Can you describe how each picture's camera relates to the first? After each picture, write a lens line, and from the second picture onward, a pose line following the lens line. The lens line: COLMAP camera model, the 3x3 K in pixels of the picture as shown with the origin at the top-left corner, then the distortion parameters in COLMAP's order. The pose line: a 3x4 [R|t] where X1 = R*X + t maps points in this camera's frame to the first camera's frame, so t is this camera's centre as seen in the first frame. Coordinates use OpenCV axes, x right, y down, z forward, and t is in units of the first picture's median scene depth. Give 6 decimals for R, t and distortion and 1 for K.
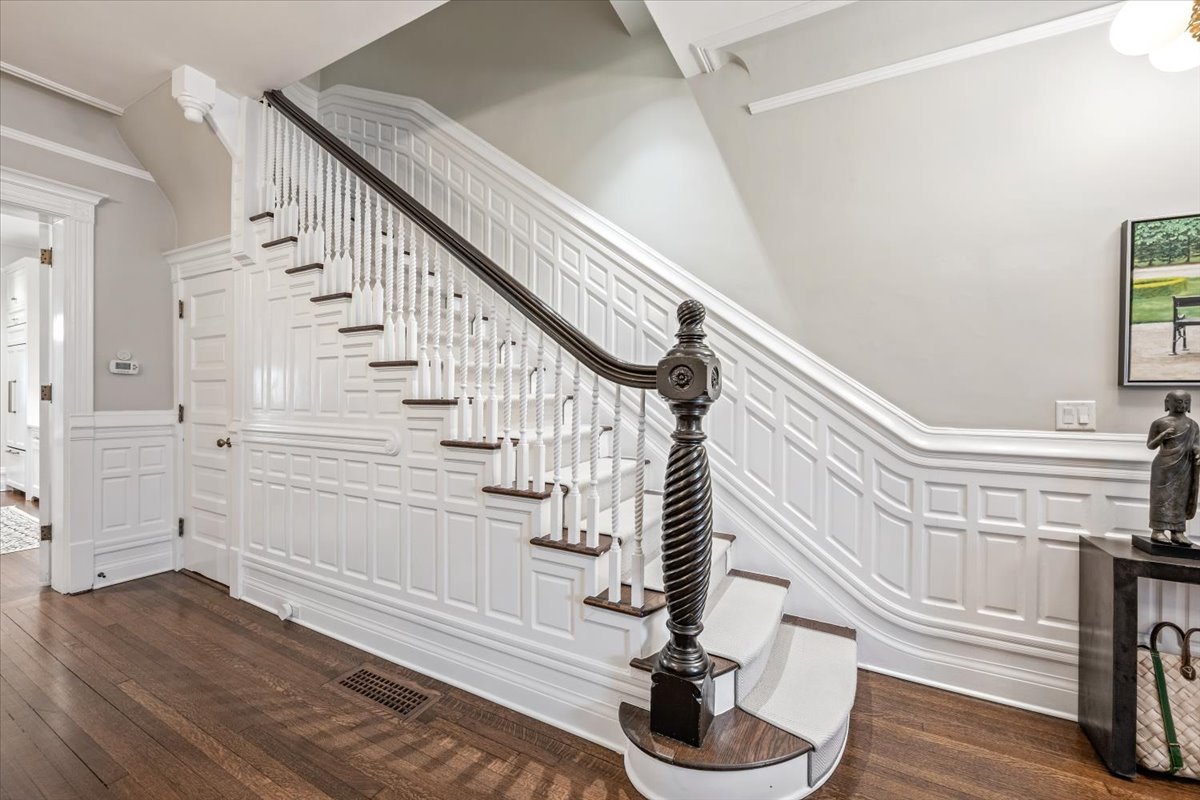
lens RADIAL K [[477.9, 0, 598.3], [0, 477.9, 400.2], [0, 0, 1]] dist [-0.001407, 0.000694]
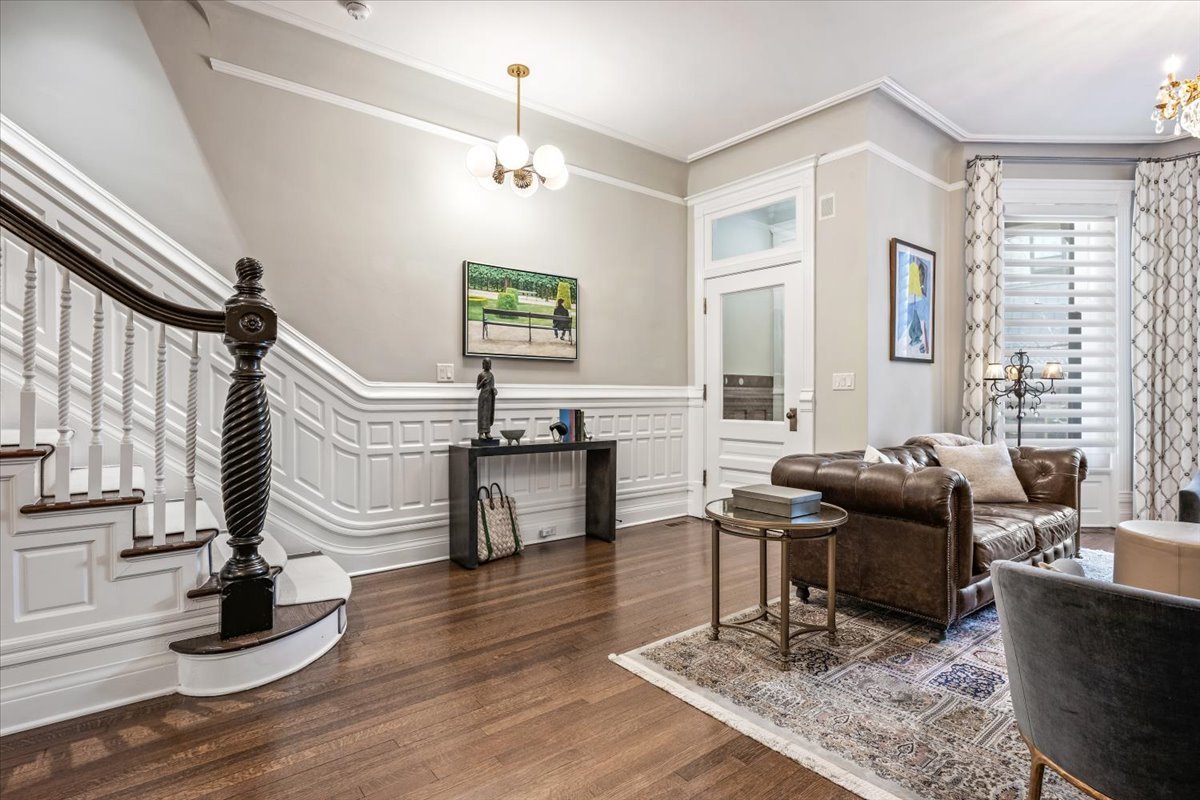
lens RADIAL K [[599.7, 0, 601.9], [0, 599.7, 397.6], [0, 0, 1]] dist [-0.002667, 0.000926]
pose [[0.391880, -0.009657, 0.919966, -0.727961], [0.010755, 0.999925, 0.005916, 0.118385], [-0.919954, 0.007576, 0.391954, -0.315735]]
